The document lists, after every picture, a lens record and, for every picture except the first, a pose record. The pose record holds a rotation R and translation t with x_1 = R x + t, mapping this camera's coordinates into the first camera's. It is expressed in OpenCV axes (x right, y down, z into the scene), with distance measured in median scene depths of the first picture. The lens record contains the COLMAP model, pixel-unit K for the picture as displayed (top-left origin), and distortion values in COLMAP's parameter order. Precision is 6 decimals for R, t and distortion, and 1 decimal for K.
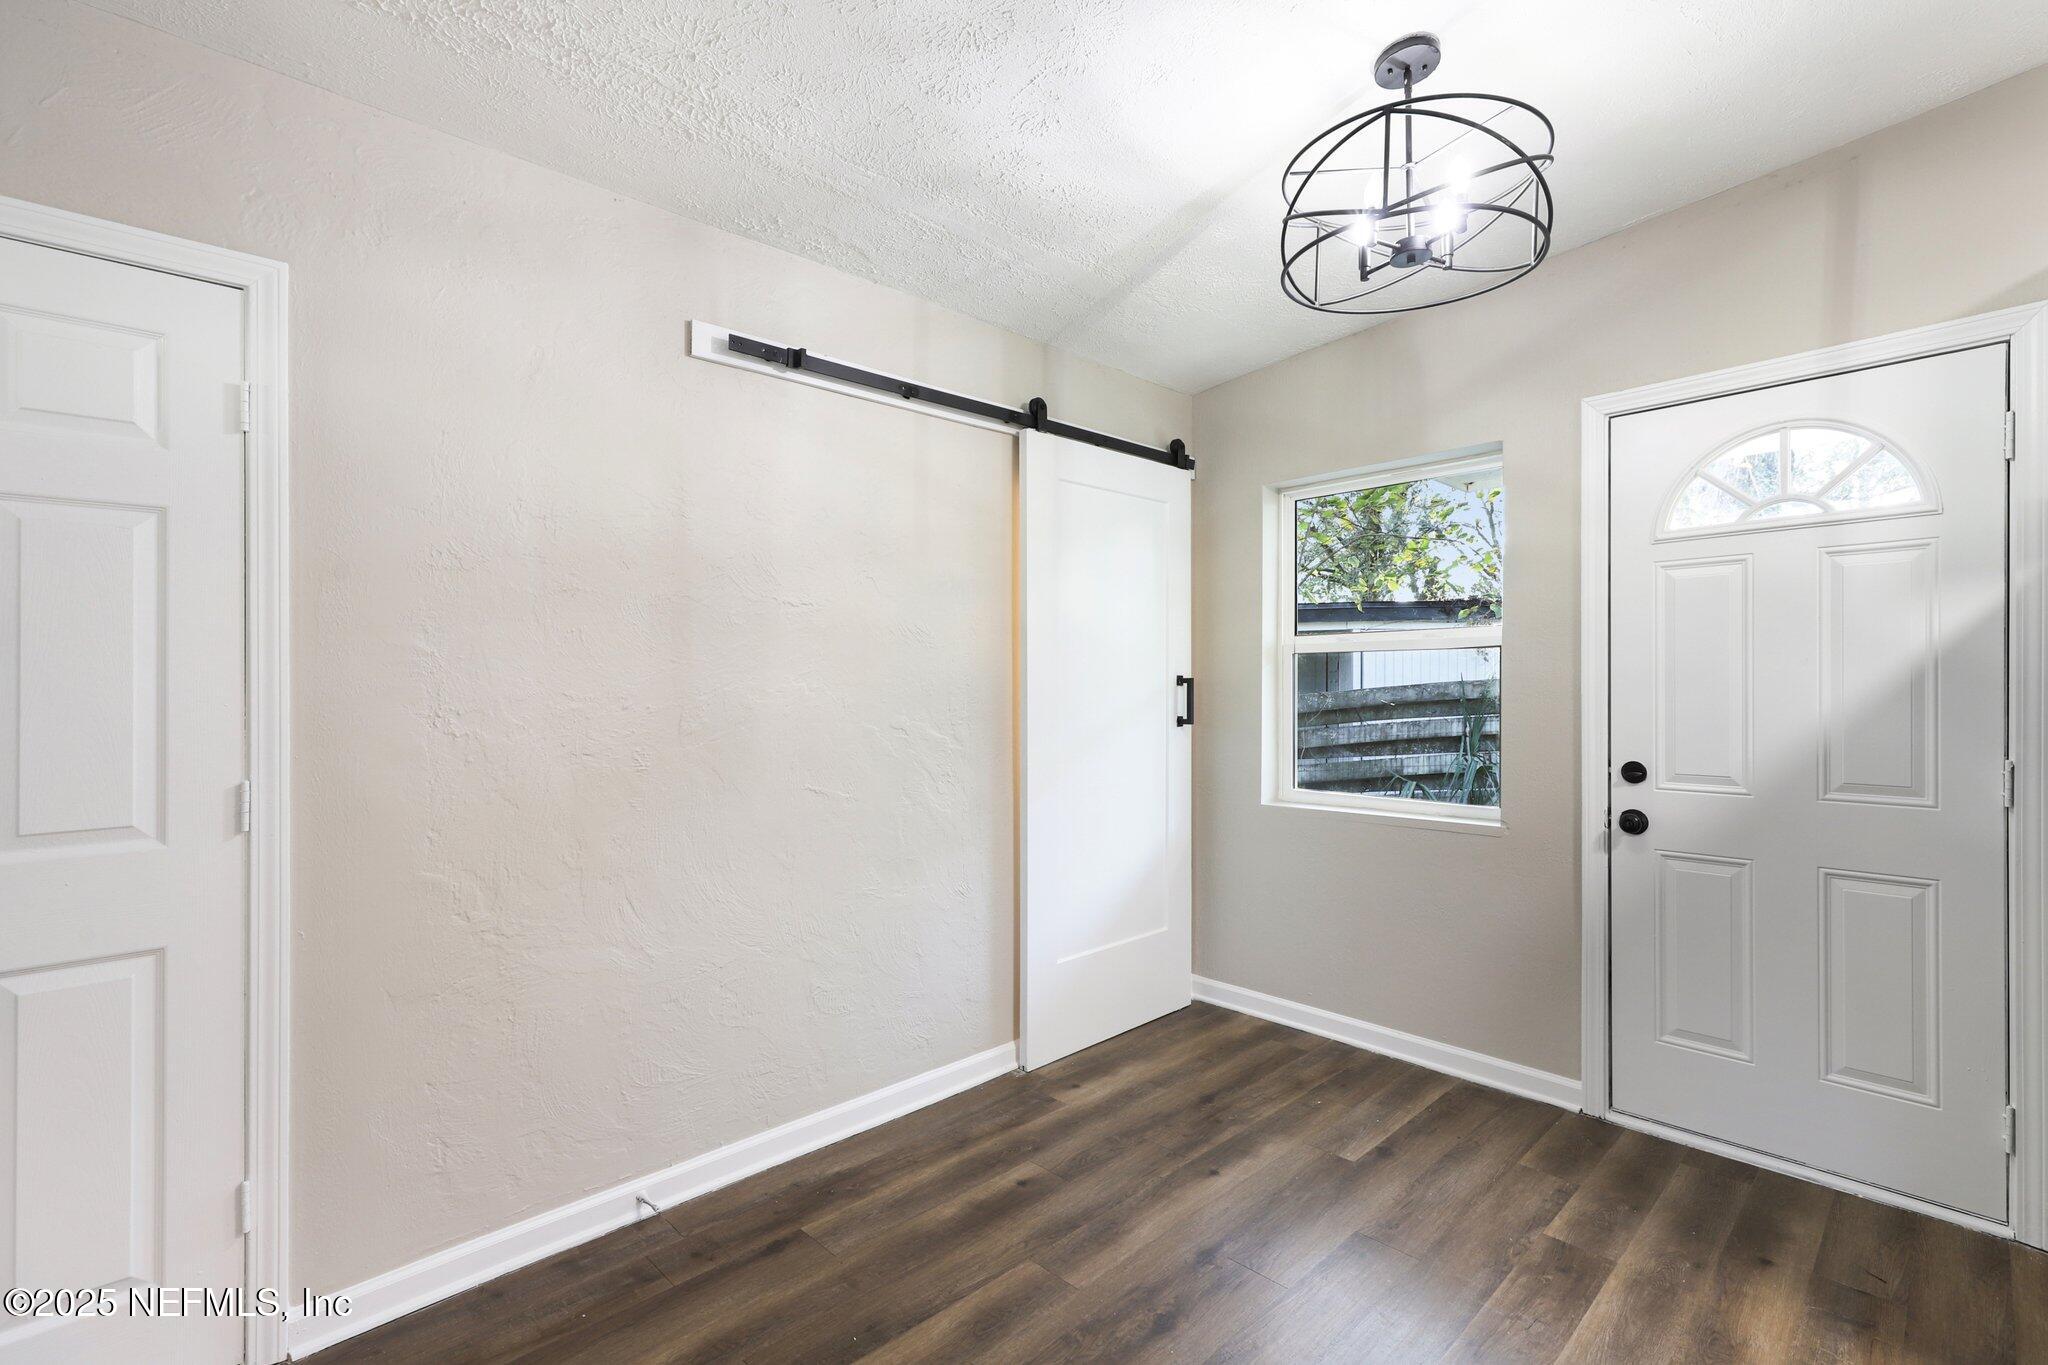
lens RADIAL K [[929.6, 0, 1024.5], [0, 929.6, 672.1], [0, 0, 1]] dist [0.004238, 0.000626]
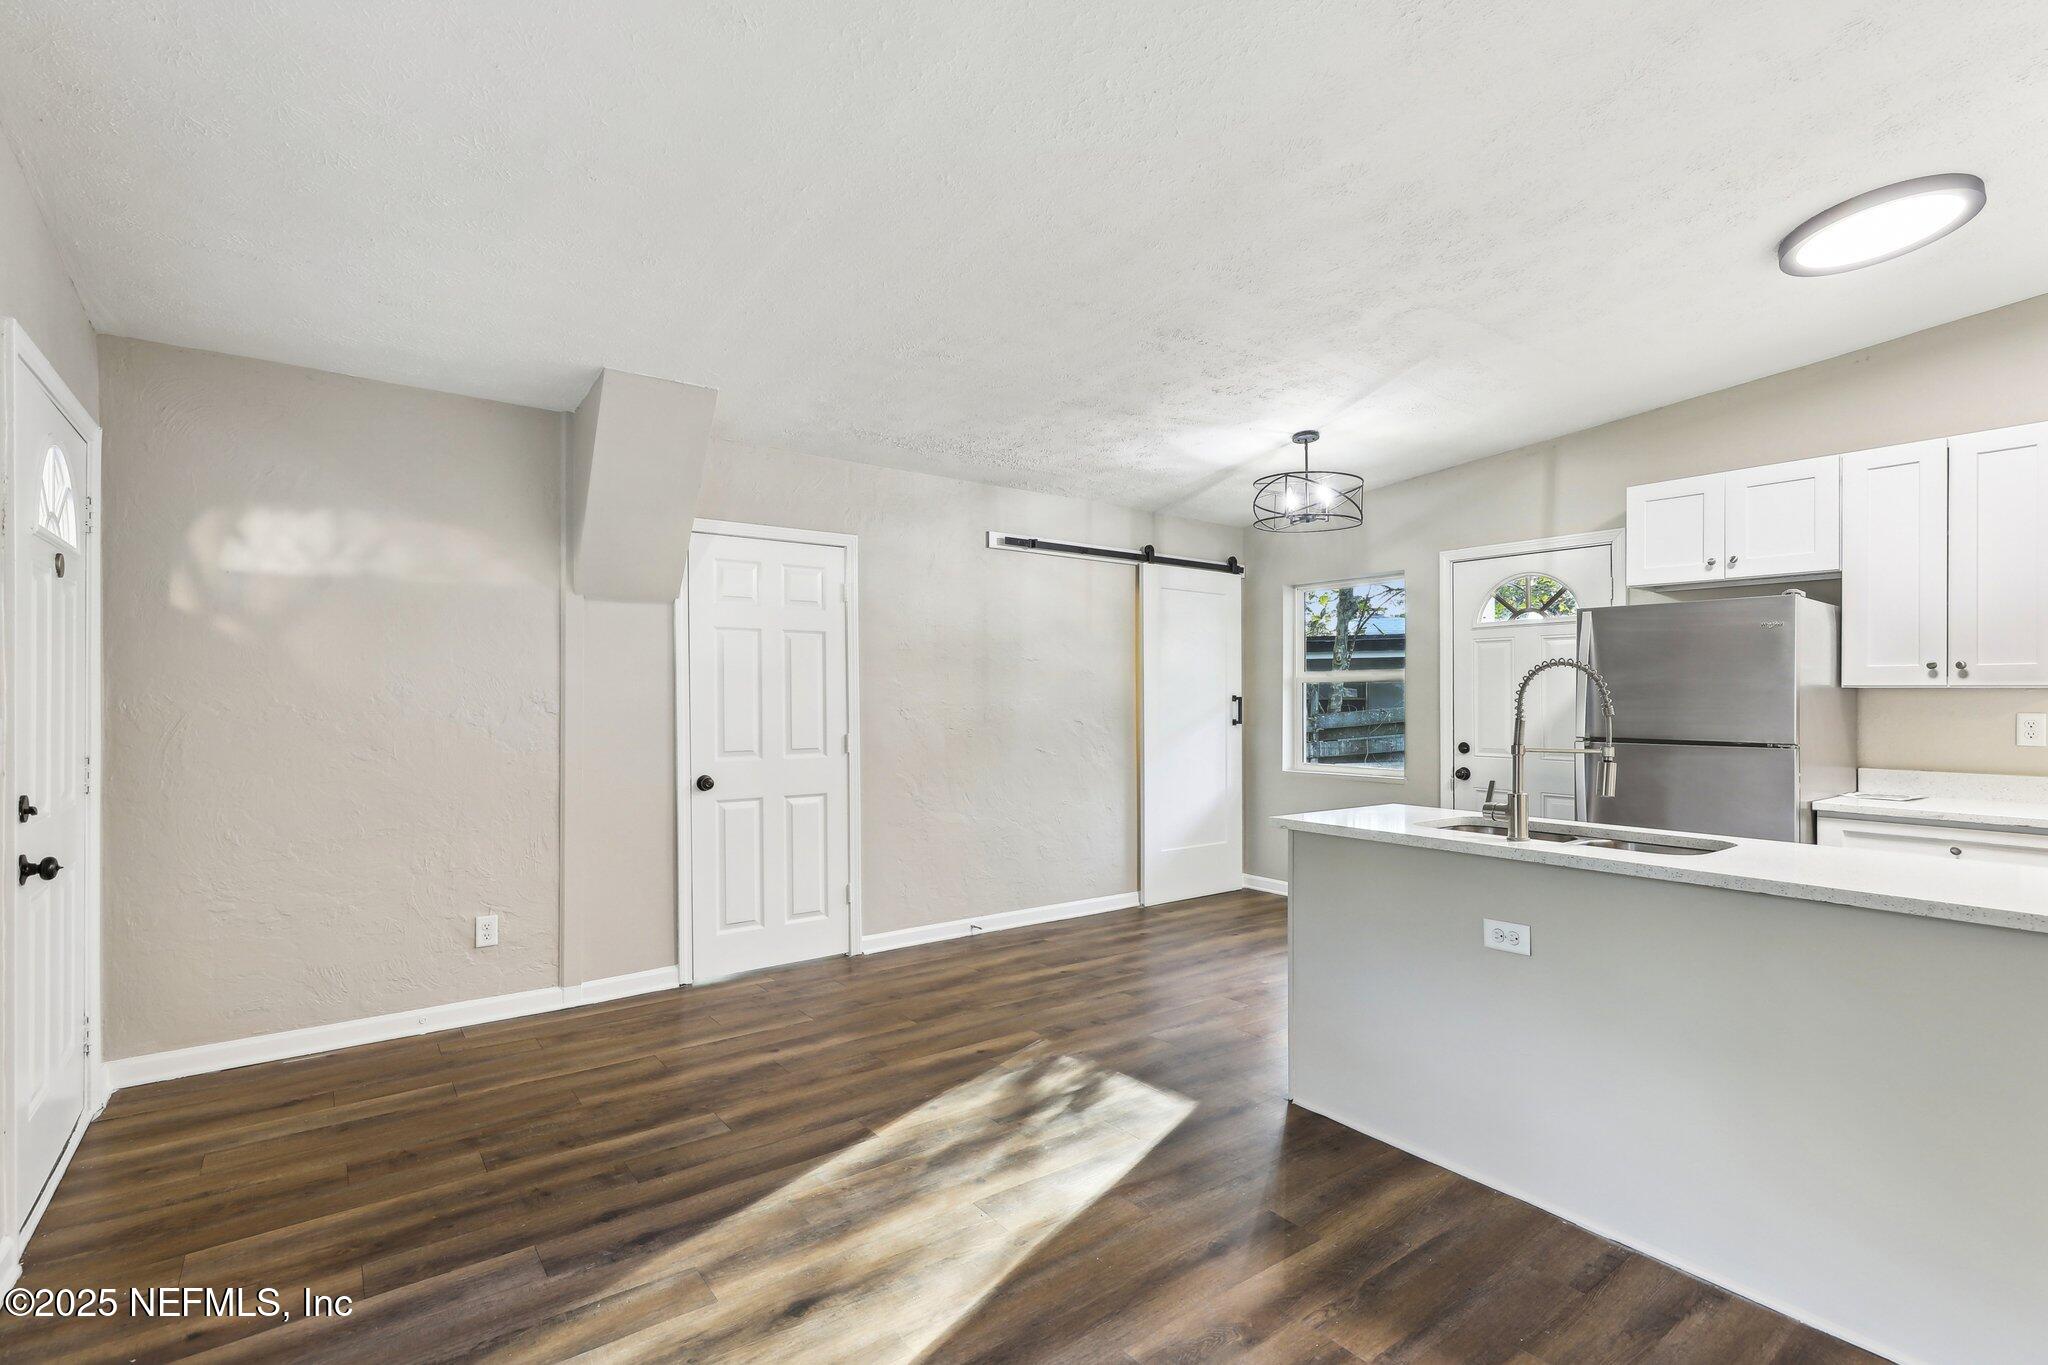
lens RADIAL K [[947.0, 0, 998.1], [0, 947.0, 664.1], [0, 0, 1]] dist [0.007983, 0.000297]
pose [[0.989617, 0.001974, -0.143719, -0.014934], [-0.005288, 0.999729, -0.022682, -0.014933], [0.143635, 0.023206, 0.989359, -1.020650]]
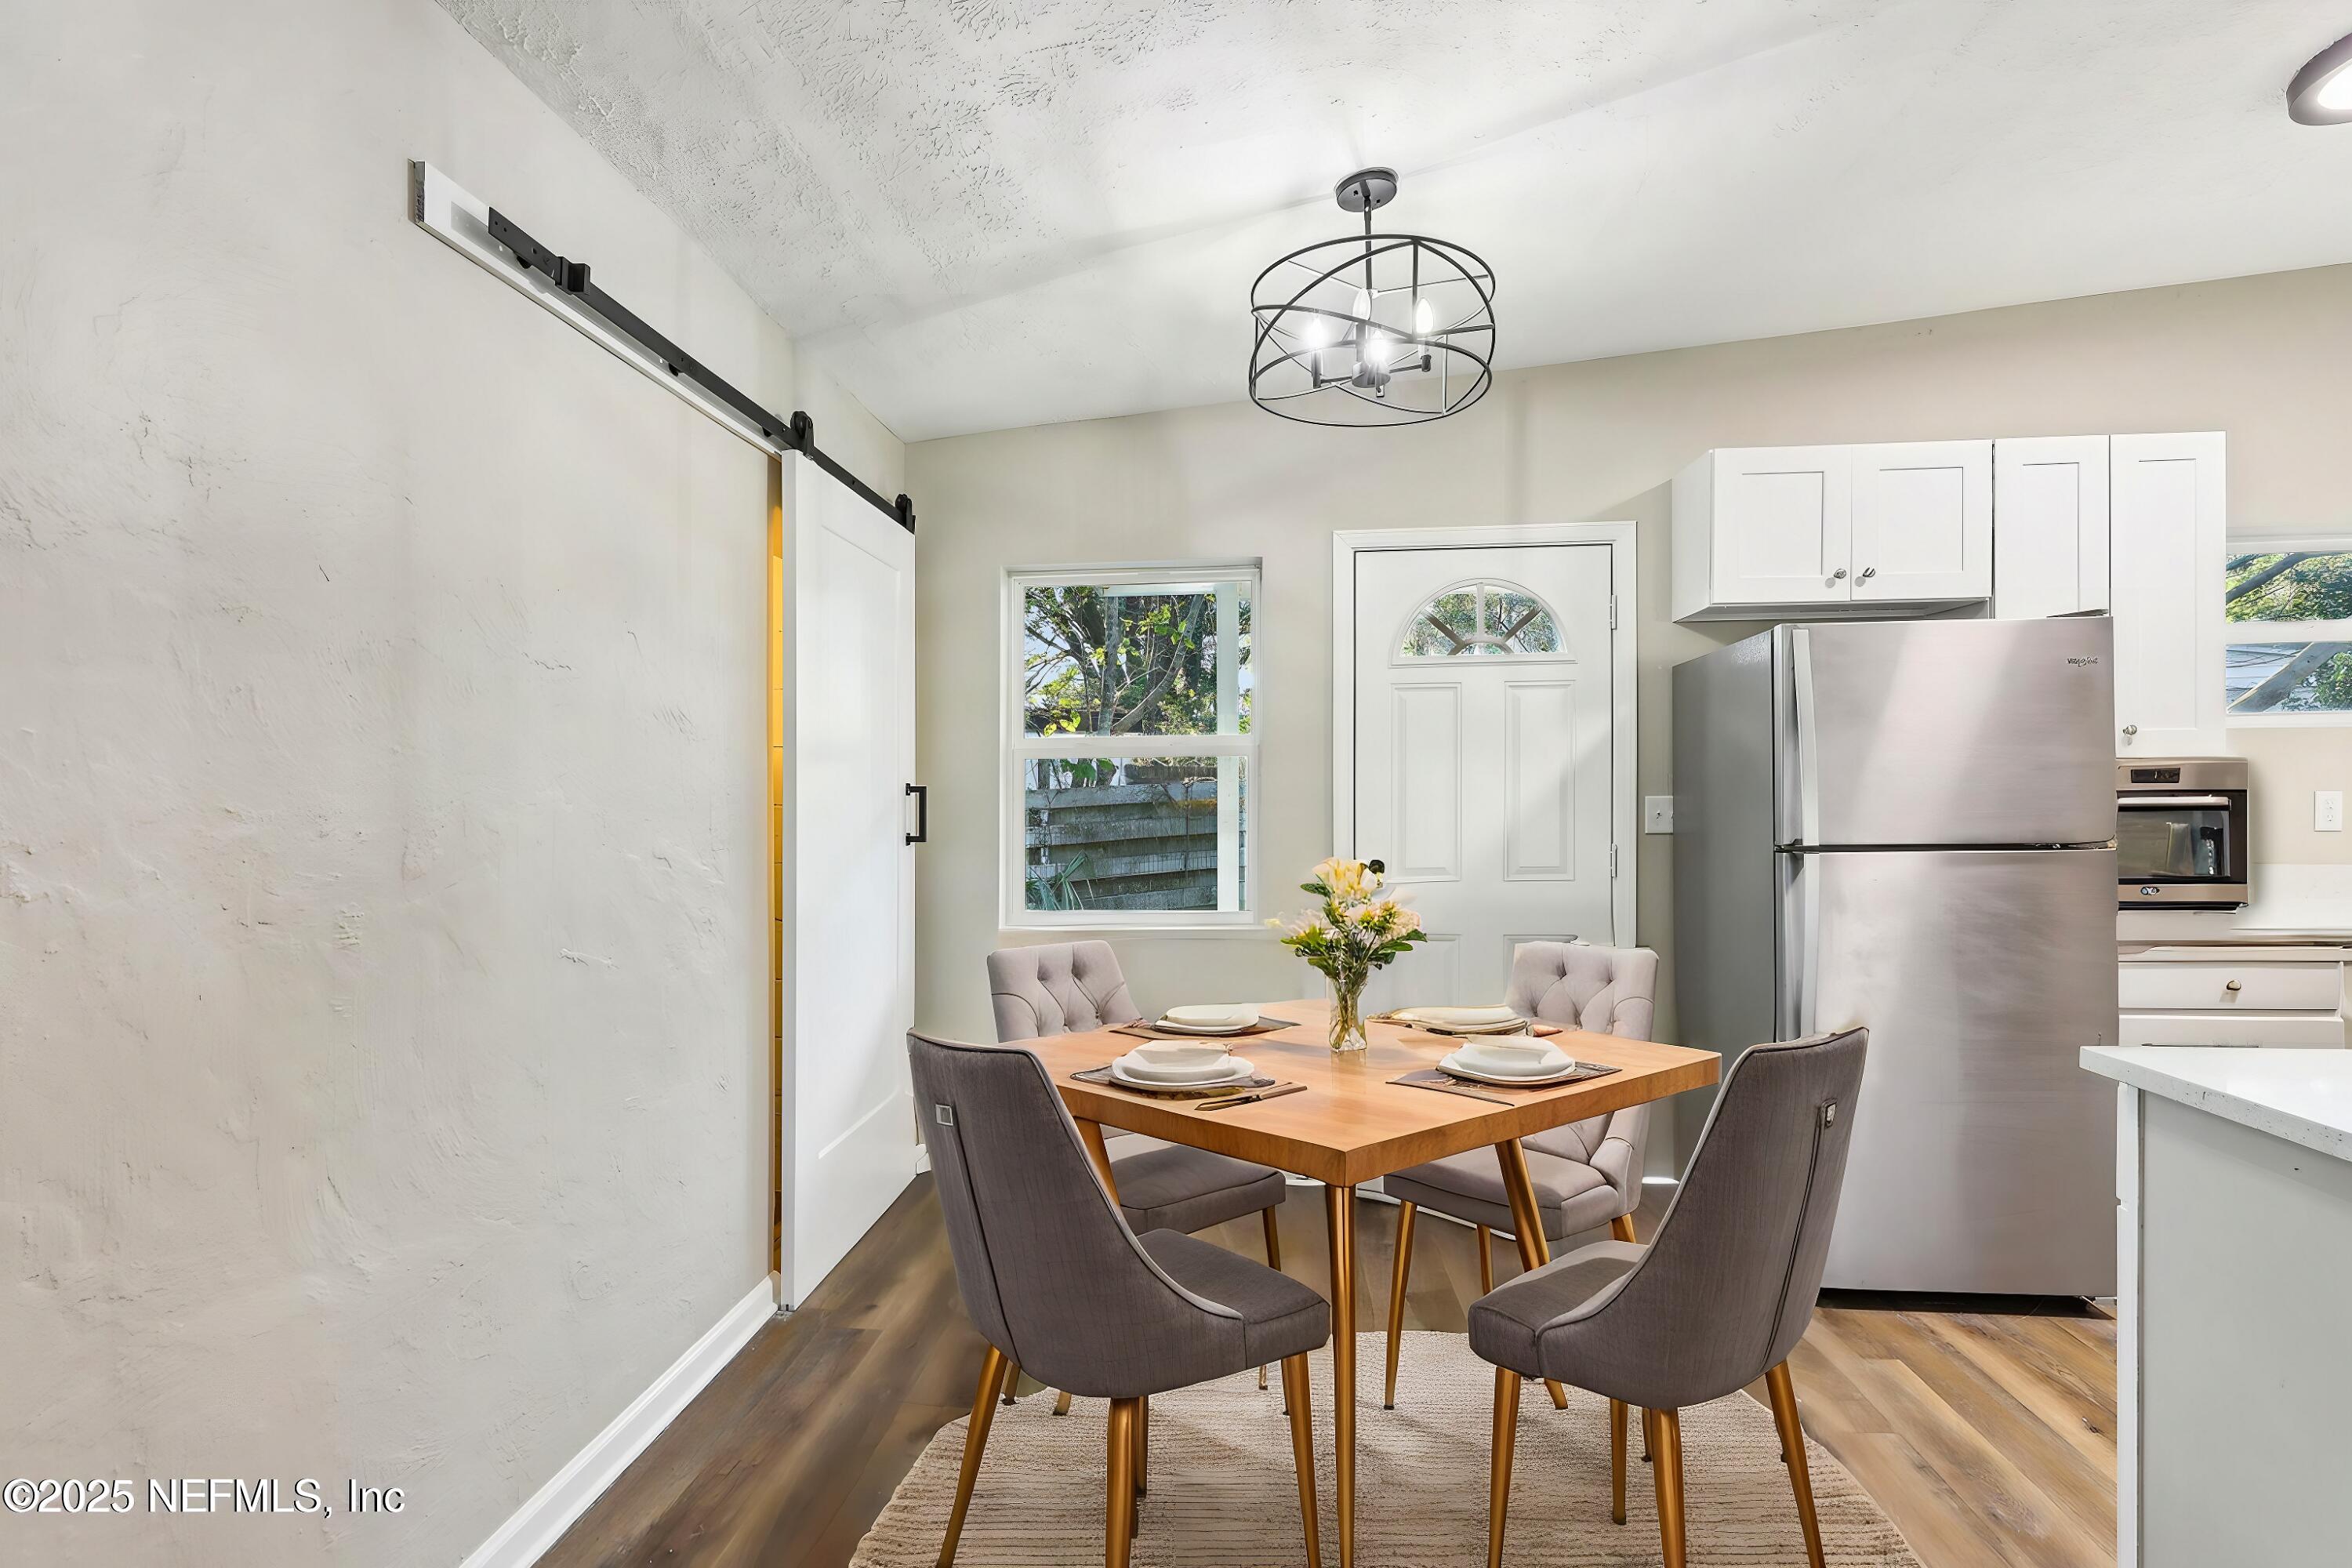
lens RADIAL K [[1116.8, 0, 1166.4], [0, 1116.8, 793.7], [0, 0, 1]] dist [0.003455, -0.001235]
pose [[0.747882, -0.002812, 0.663826, -0.411357], [-0.002066, 0.999976, 0.006564, 0.007996], [-0.663828, -0.006280, 0.747859, 0.146648]]
